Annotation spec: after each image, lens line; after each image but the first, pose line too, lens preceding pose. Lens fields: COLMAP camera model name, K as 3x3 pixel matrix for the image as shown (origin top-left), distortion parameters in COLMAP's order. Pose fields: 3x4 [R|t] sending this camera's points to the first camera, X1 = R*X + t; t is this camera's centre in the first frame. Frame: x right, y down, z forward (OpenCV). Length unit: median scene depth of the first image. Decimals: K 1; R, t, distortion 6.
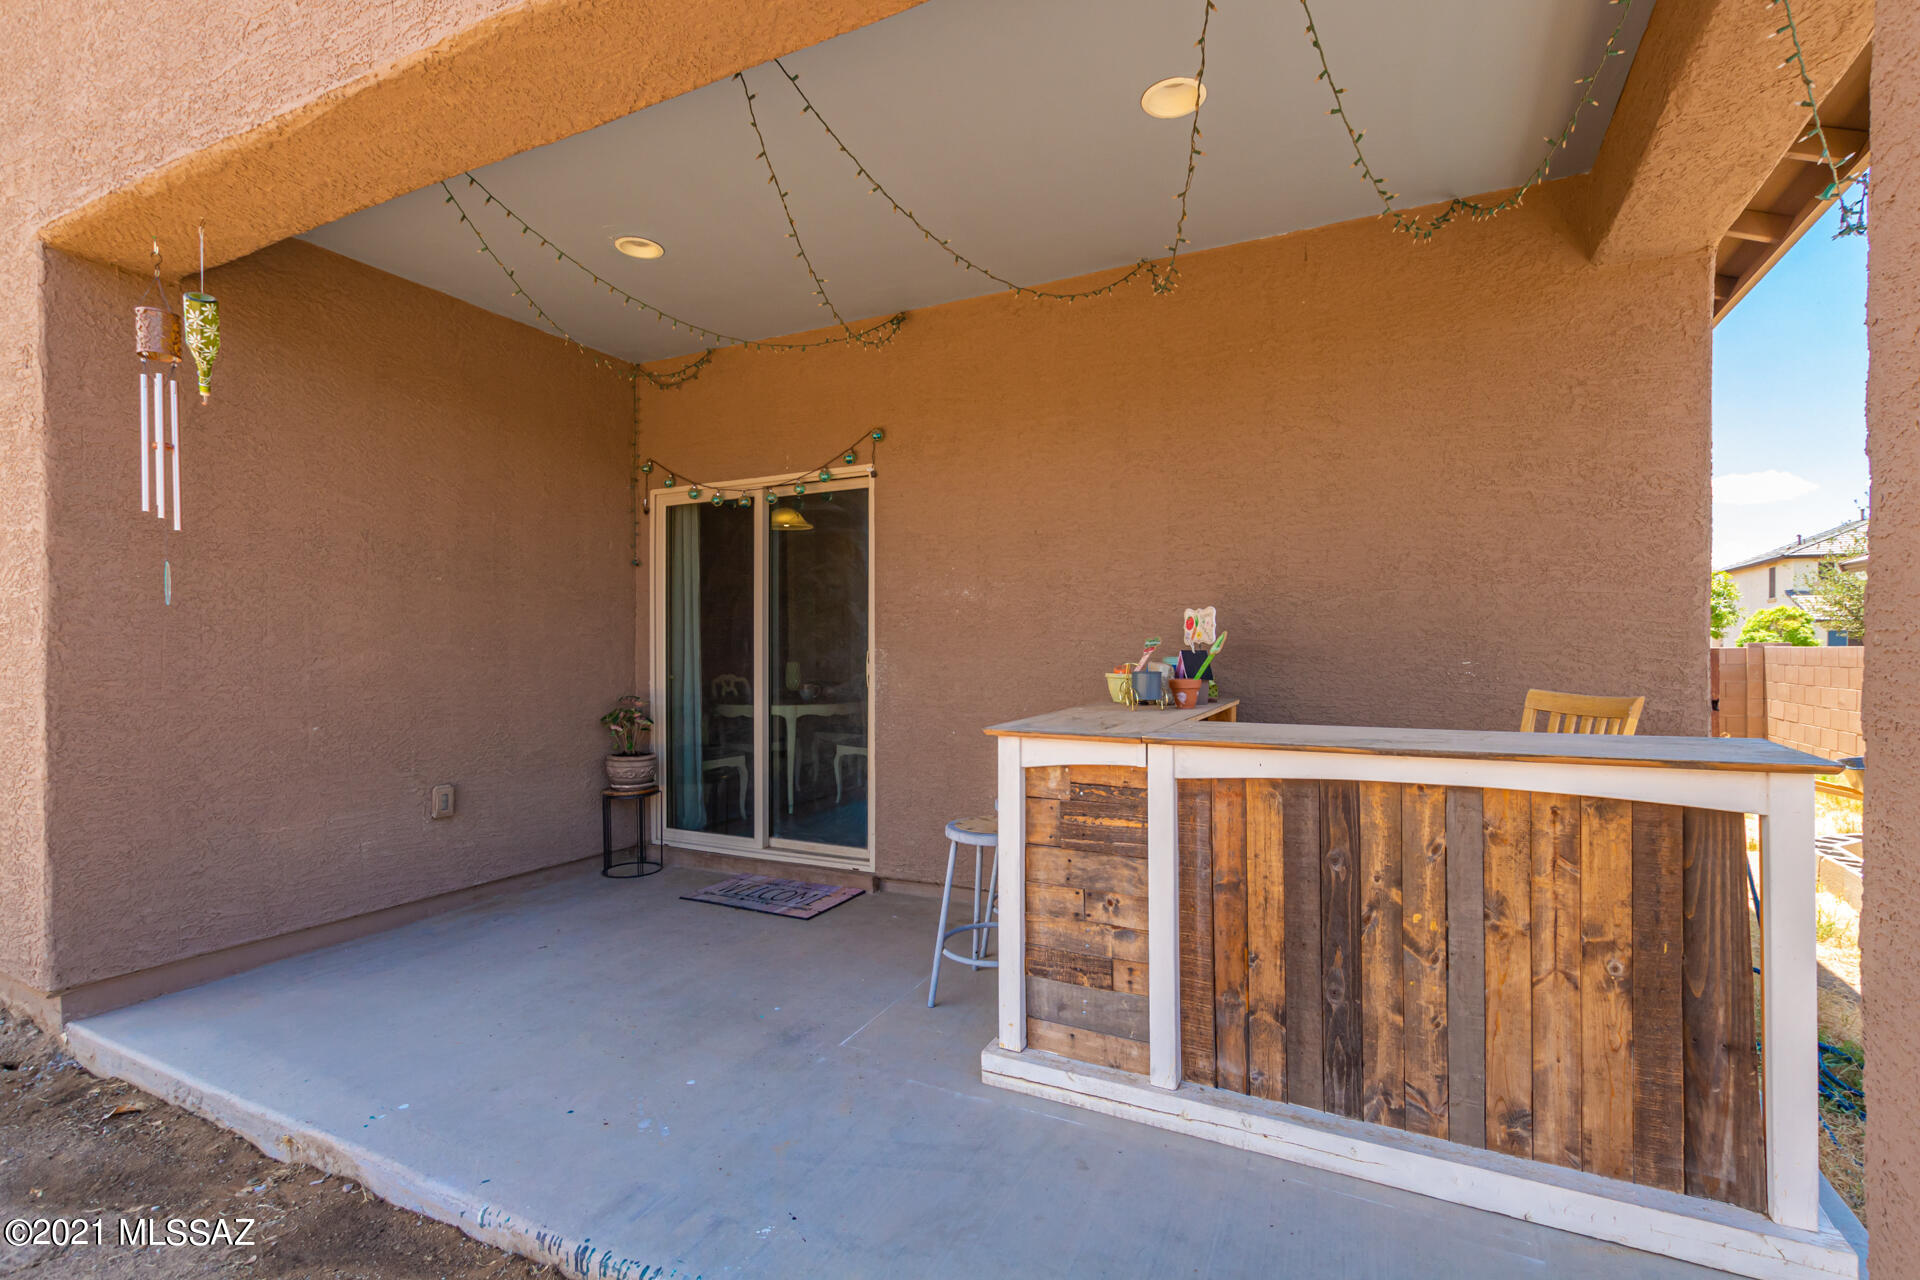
lens RADIAL K [[873.2, 0, 960.0], [0, 873.2, 640.0], [0, 0, 1]] dist [-0.000159, -0.000009]
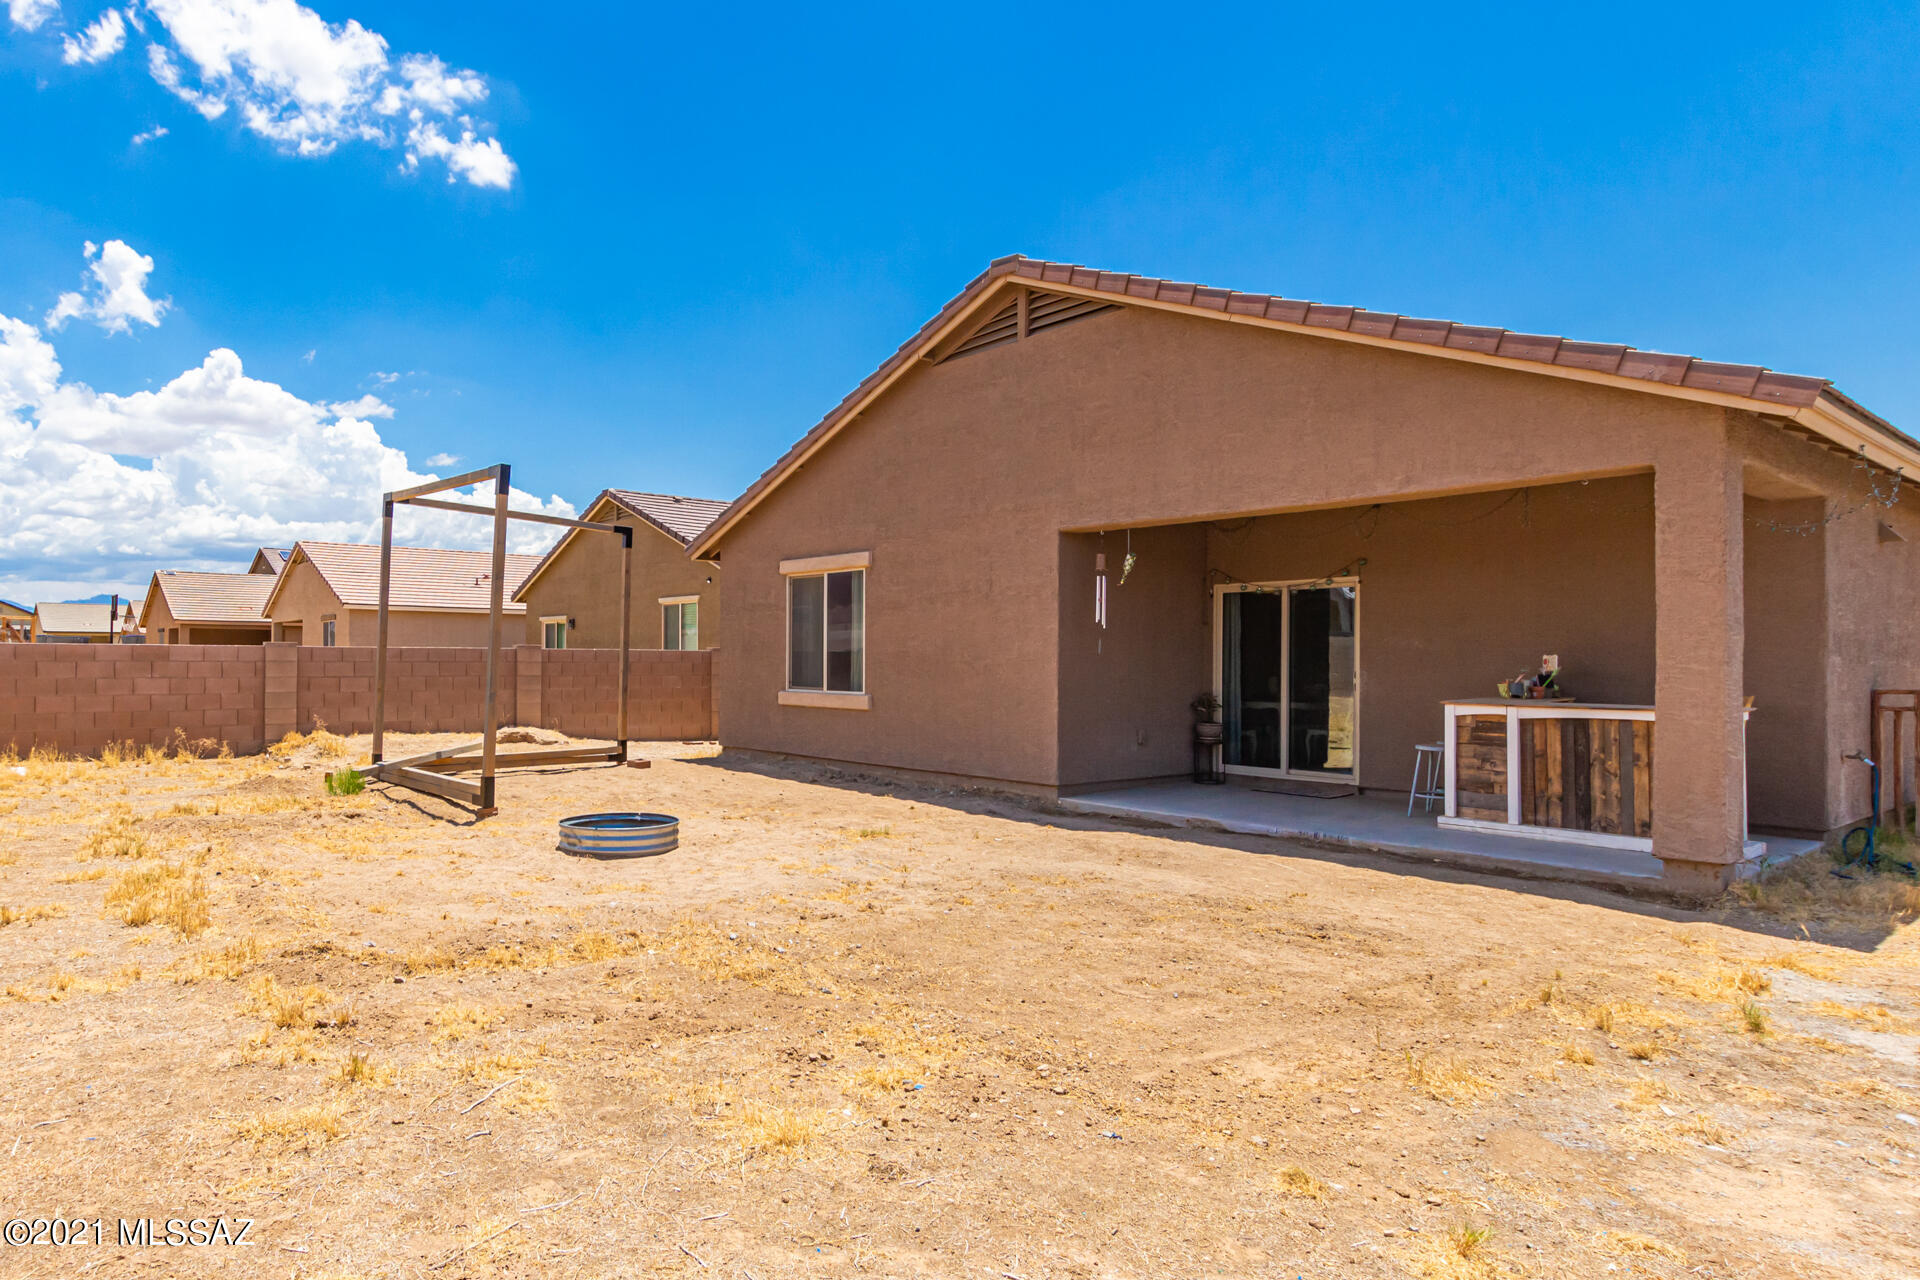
lens RADIAL K [[662.3, 0, 1015.6], [0, 662.3, 661.9], [0, 0, 1]] dist [0.000018, -0.000038]
pose [[0.878842, 0.002425, -0.477106, -0.163813], [-0.000203, 0.999989, 0.004709, -0.039441], [0.477112, -0.004042, 0.878833, -1.624171]]
